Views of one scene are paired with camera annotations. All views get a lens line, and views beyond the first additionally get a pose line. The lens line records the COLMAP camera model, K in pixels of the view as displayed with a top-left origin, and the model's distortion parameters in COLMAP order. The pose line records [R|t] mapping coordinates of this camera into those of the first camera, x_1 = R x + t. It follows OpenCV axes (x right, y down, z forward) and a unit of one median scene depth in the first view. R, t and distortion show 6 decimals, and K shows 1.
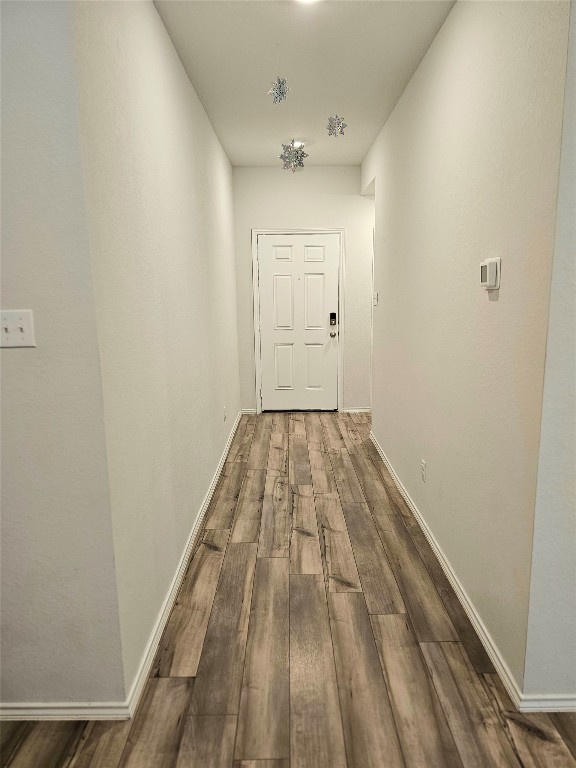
lens RADIAL K [[514.9, 0, 288.0], [0, 514.9, 384.0], [0, 0, 1]] dist [0.000260, 0.000042]
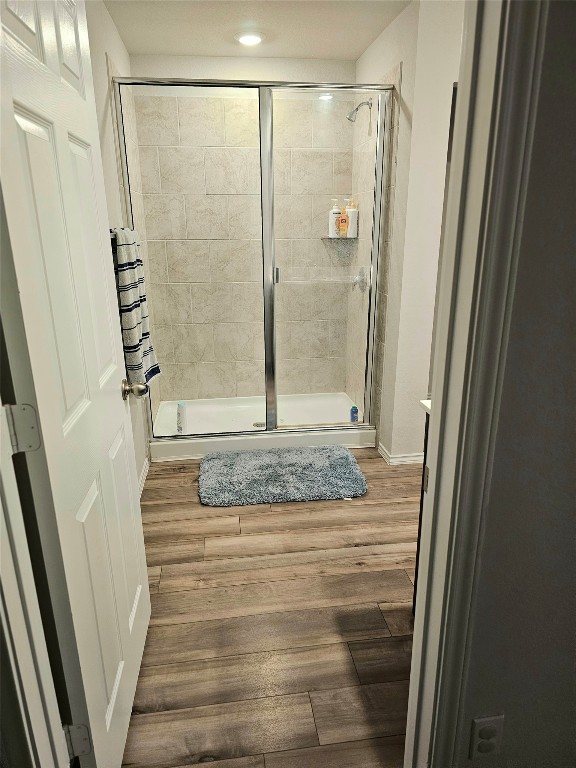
lens RADIAL K [[514.9, 0, 288.0], [0, 514.9, 384.0], [0, 0, 1]] dist [0.000260, 0.000042]
pose [[0.124863, 0.309980, -0.942508, 0.490238], [-0.170514, 0.942513, 0.287392, -0.143871], [0.977412, 0.124826, 0.170541, 0.775283]]
